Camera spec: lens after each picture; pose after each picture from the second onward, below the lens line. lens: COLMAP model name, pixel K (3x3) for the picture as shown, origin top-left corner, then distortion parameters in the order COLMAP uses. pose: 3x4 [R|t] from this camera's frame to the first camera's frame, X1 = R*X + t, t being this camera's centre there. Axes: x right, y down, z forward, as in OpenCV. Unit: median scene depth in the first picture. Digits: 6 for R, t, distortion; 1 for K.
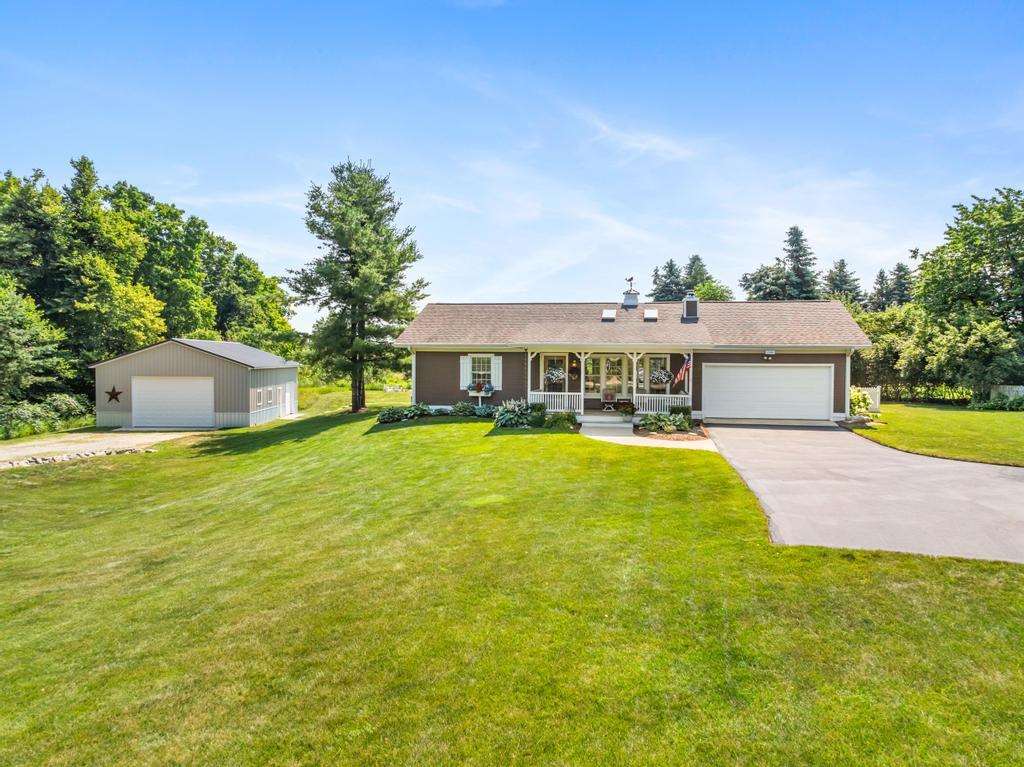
lens RADIAL K [[730.7, 0, 506.2], [0, 730.7, 371.4], [0, 0, 1]] dist [-0.047605, 0.039506]
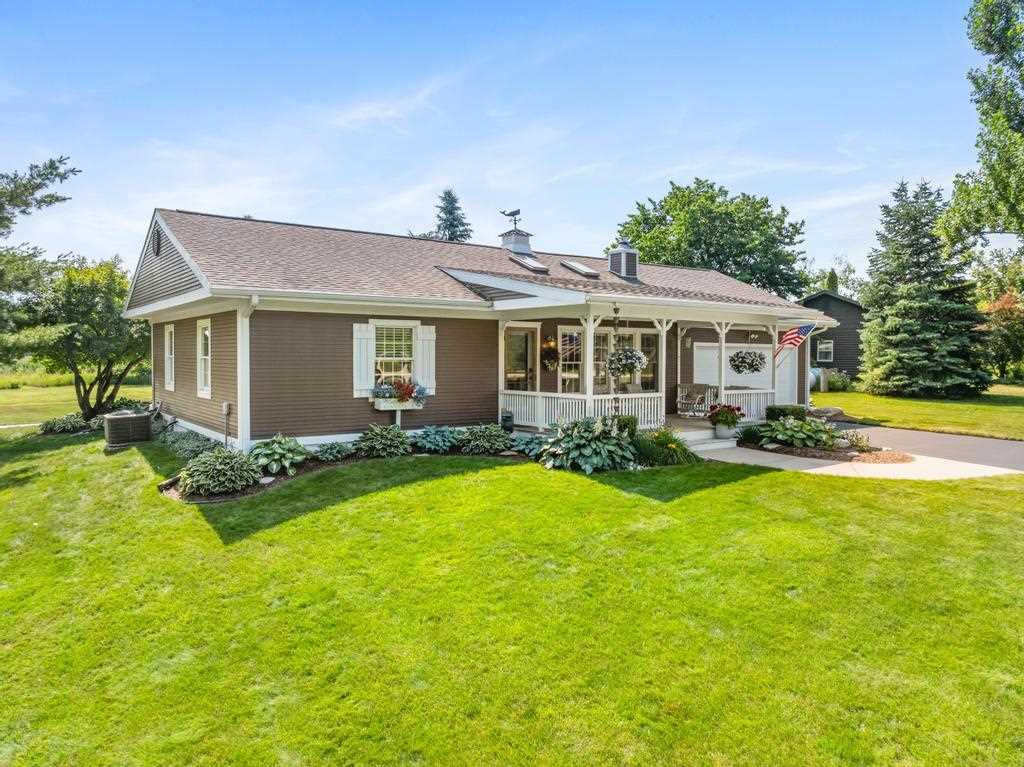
lens RADIAL K [[730.7, 0, 506.2], [0, 730.7, 371.4], [0, 0, 1]] dist [-0.047605, 0.039506]
pose [[0.673760, -0.018829, 0.738710, -0.361850], [0.012164, 0.999822, 0.014390, 0.003688], [-0.738850, -0.000709, 0.673870, 0.676058]]
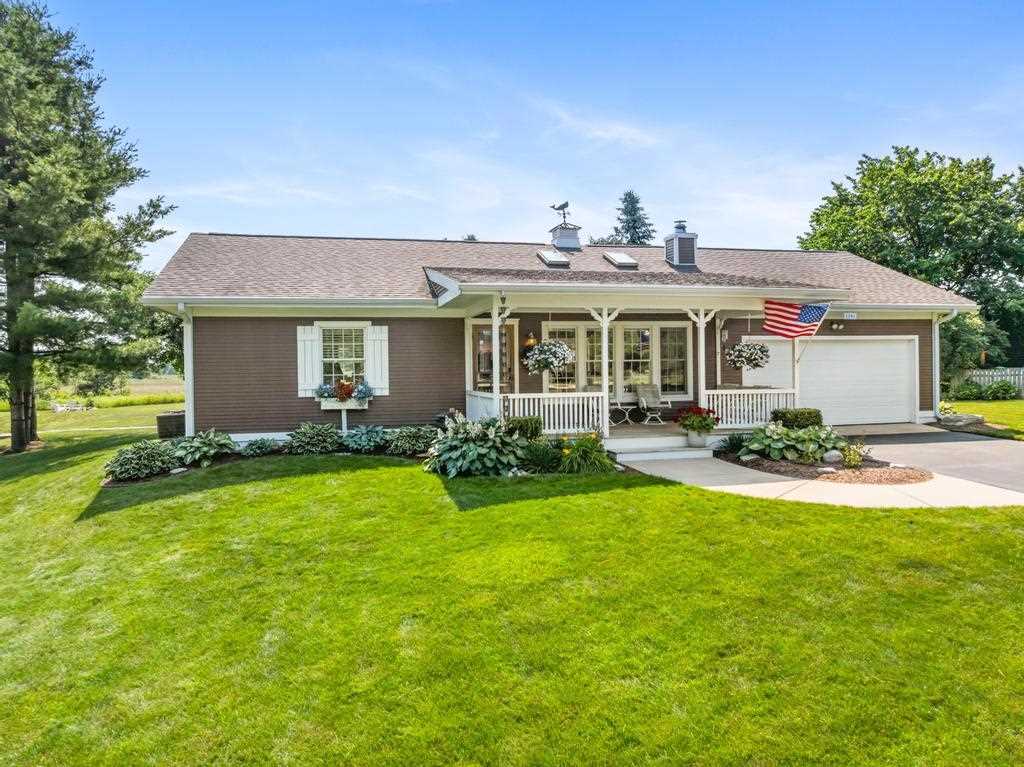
lens RADIAL K [[729.9, 0, 512.0], [0, 729.9, 383.5], [0, 0, 1]] dist [-0.044162, 0.002734]
pose [[0.906517, -0.026609, 0.421329, -0.147296], [0.025707, 0.999639, 0.007823, 0.017377], [-0.421385, 0.003740, 0.906874, 0.555749]]
